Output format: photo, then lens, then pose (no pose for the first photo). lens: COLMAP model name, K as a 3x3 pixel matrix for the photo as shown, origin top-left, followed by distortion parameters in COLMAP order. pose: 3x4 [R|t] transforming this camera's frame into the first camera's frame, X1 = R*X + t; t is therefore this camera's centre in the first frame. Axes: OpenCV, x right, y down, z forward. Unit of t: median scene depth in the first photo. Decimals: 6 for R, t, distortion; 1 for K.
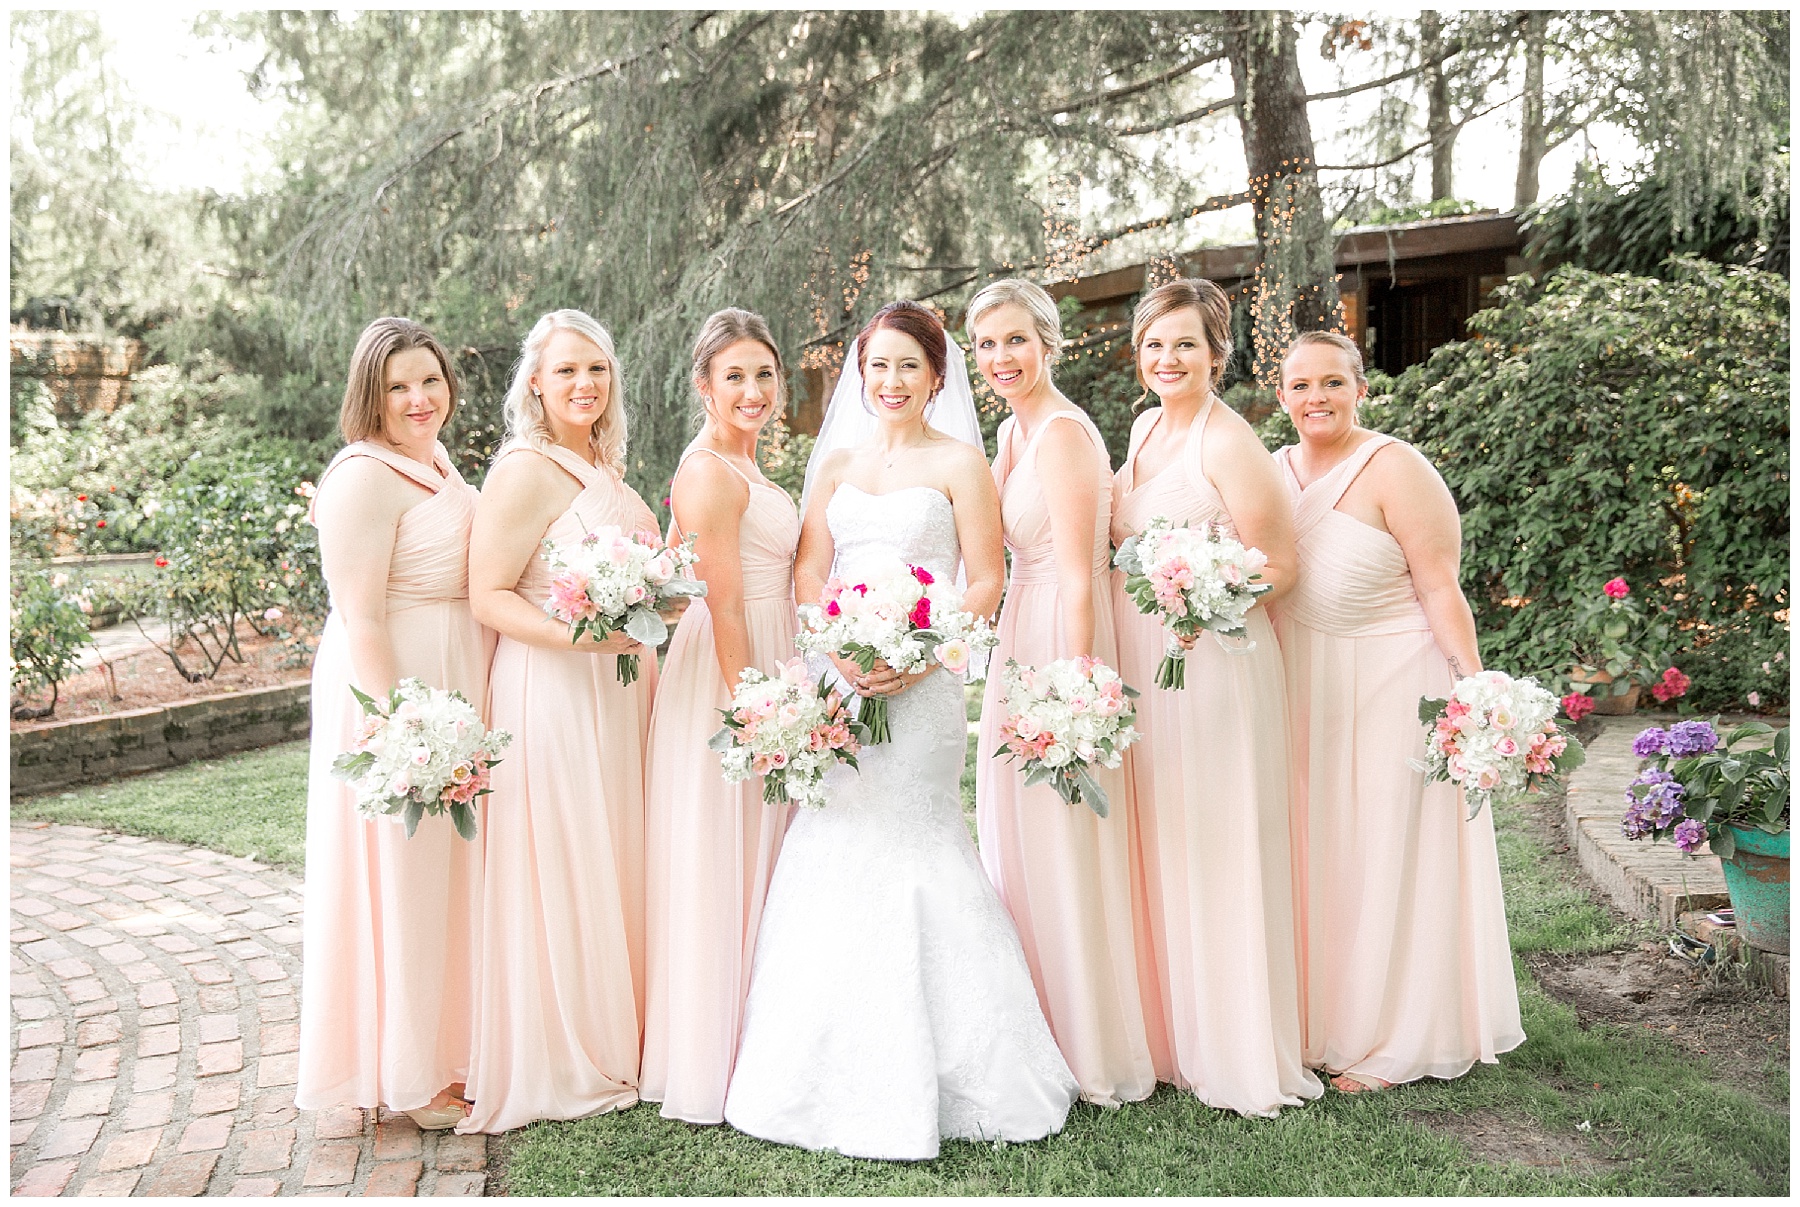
lens RADIAL K [[2012.9, 0, 889.9], [0, 2012.9, 600.1], [0, 0, 1]] dist [0.028040, 0.030095]
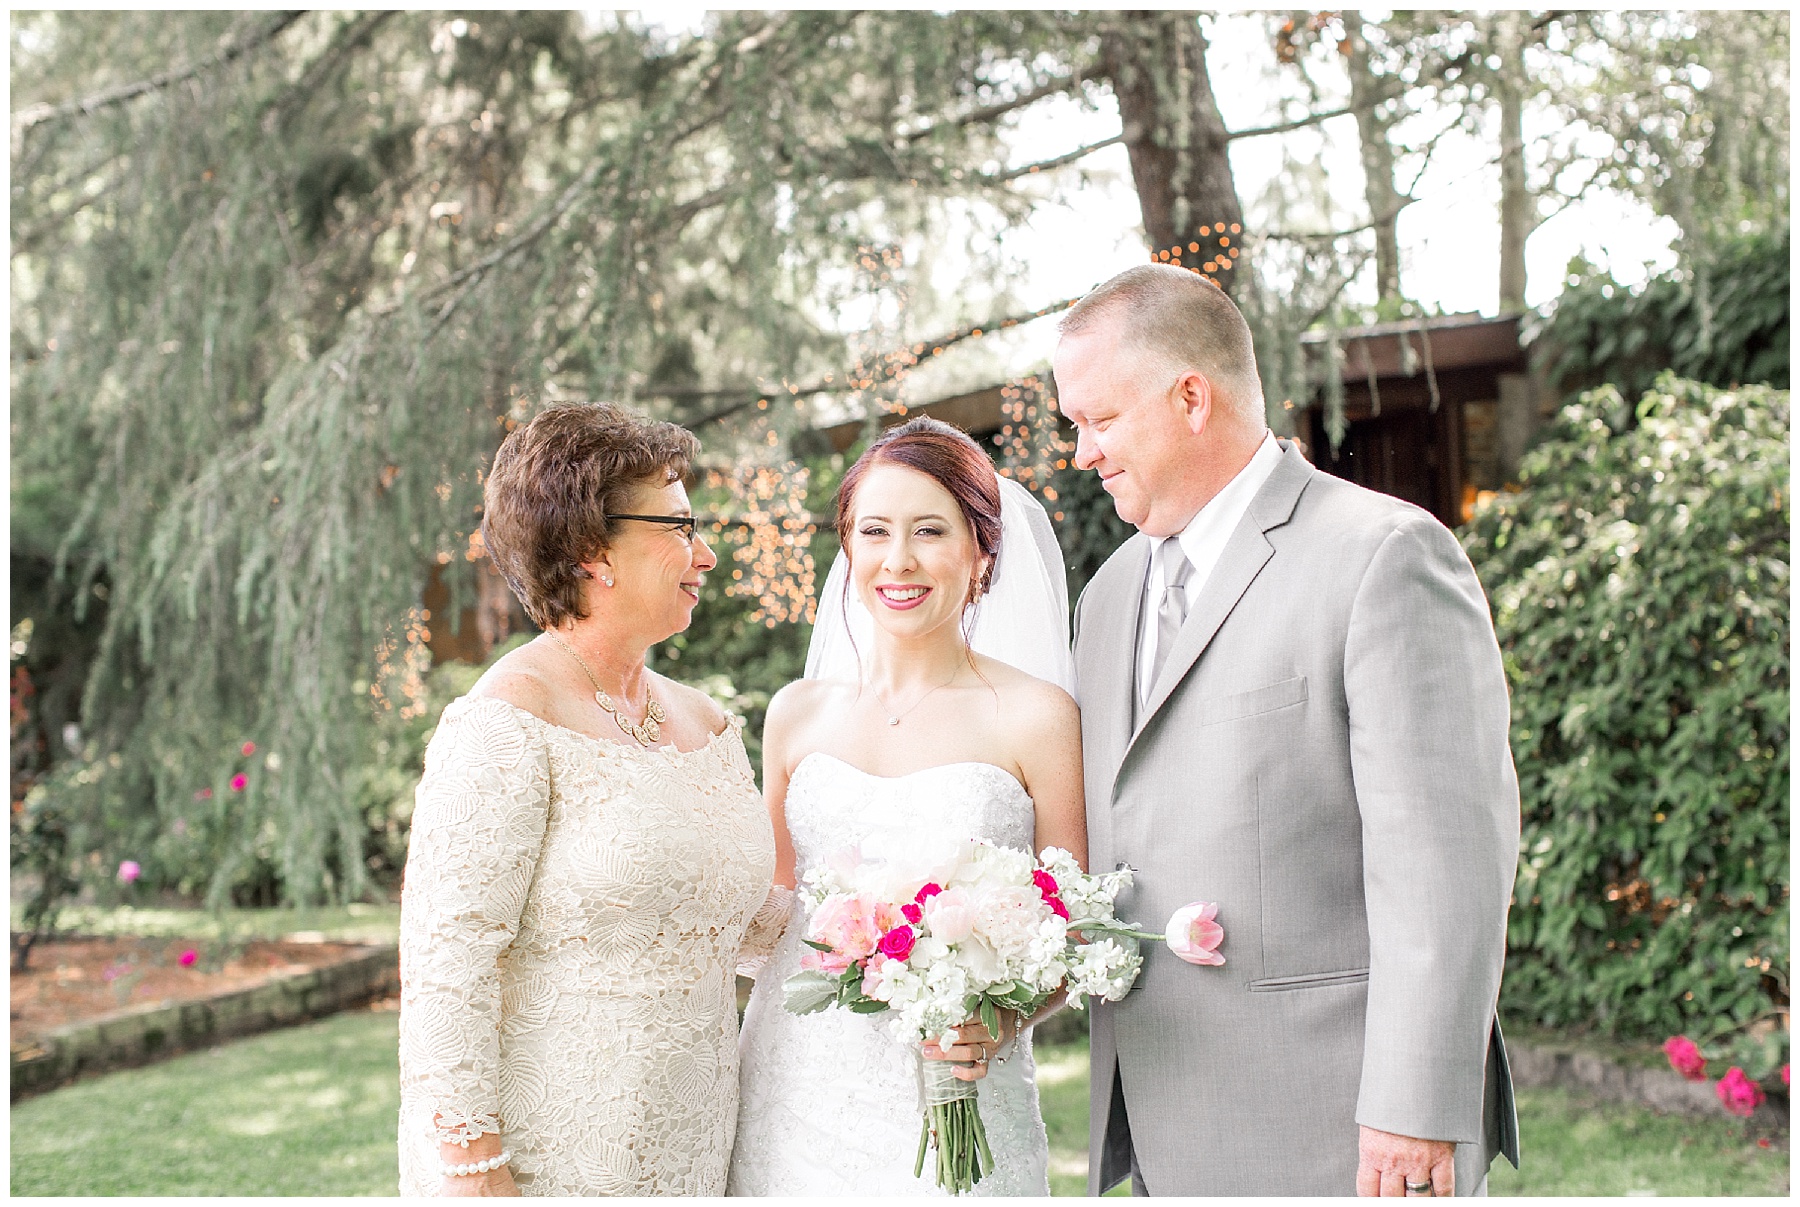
lens RADIAL K [[2785.8, 0, 960.3], [0, 2785.8, 542.0], [0, 0, 1]] dist [-0.147688, 0.018844]
pose [[0.988155, -0.018714, 0.152311, -0.025546], [0.037067, 0.992254, -0.118570, -0.016221], [-0.148912, 0.122811, 0.981194, 0.175490]]
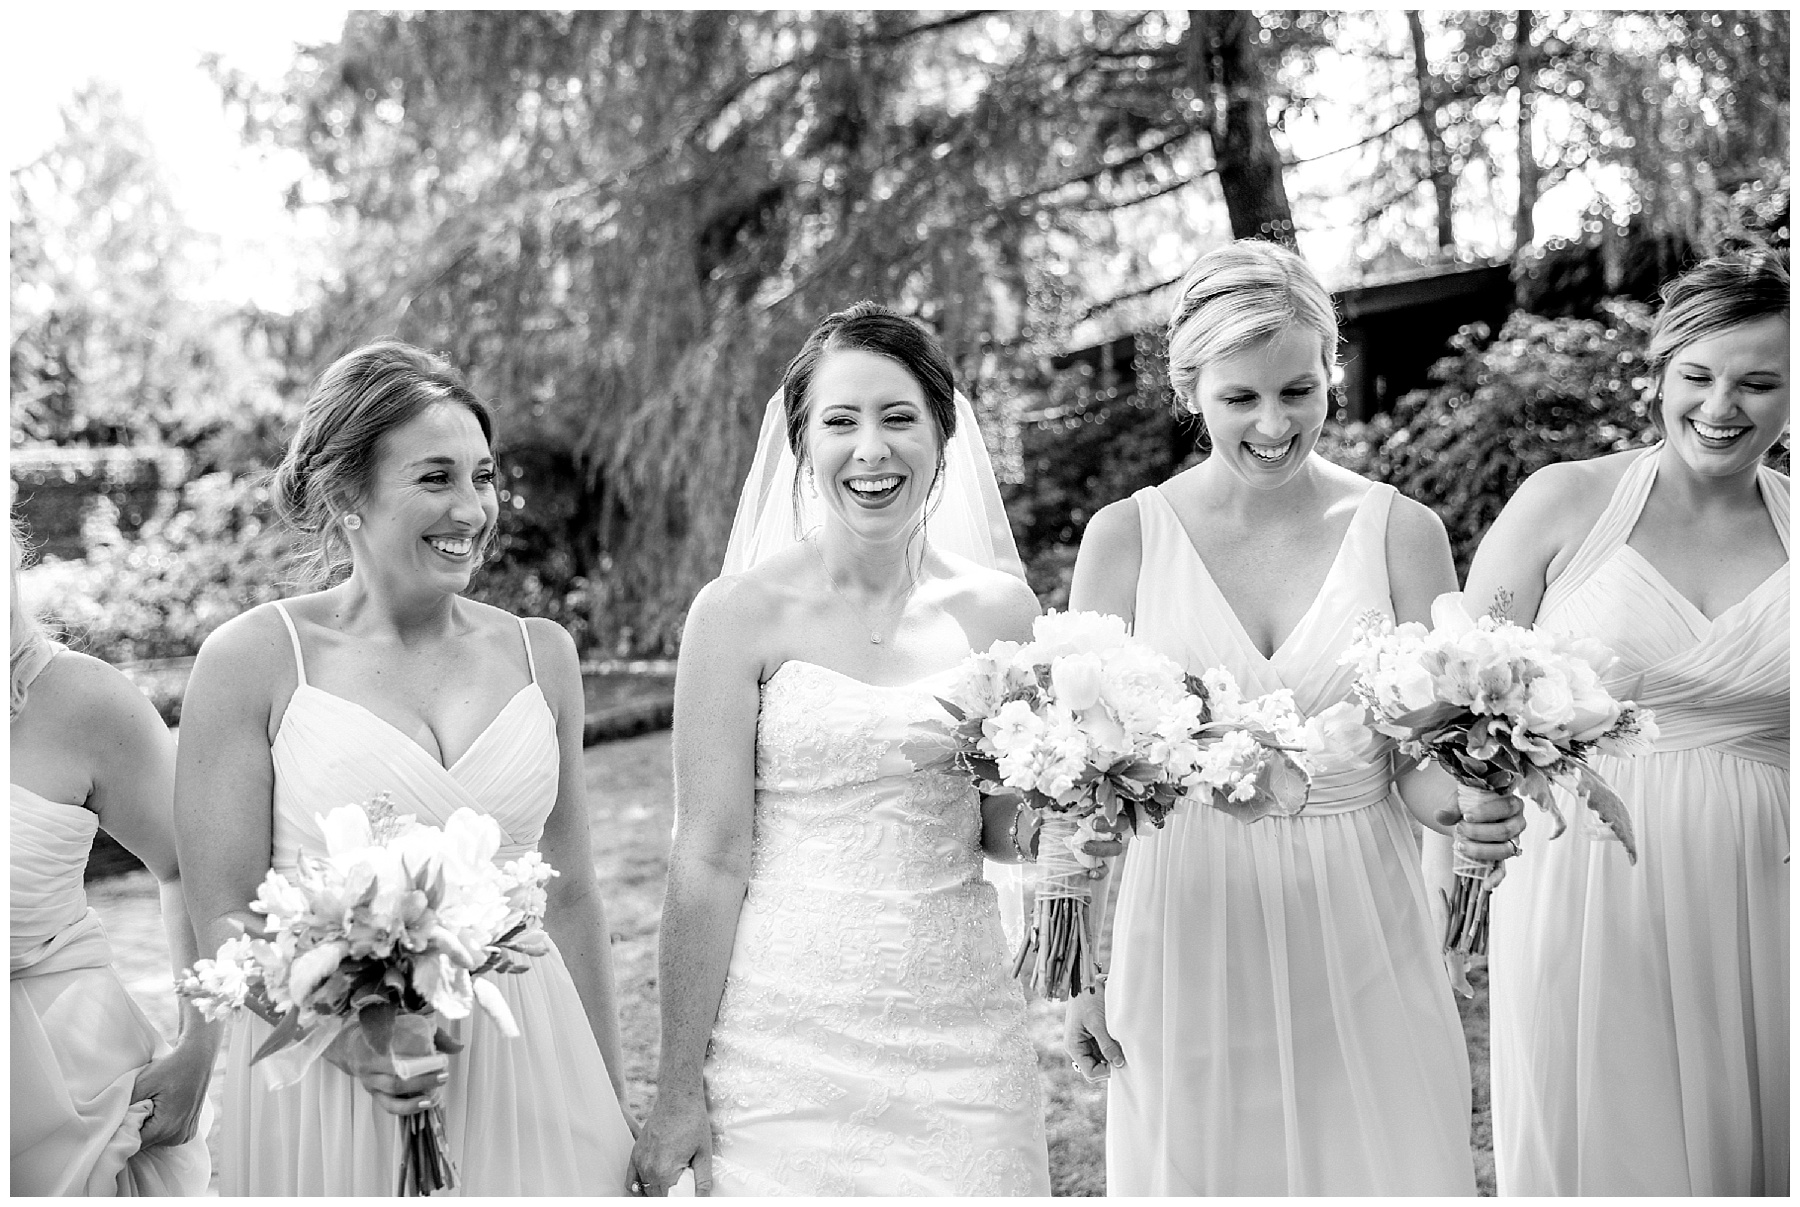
lens RADIAL K [[2089.3, 0, 905.8], [0, 2089.3, 601.0], [0, 0, 1]] dist [0.050420, 0.028463]
pose [[0.998059, -0.051115, -0.035579, 0.048334], [0.049809, 0.998085, -0.036690, 0.008717], [0.037386, 0.034847, 0.998693, -0.103717]]
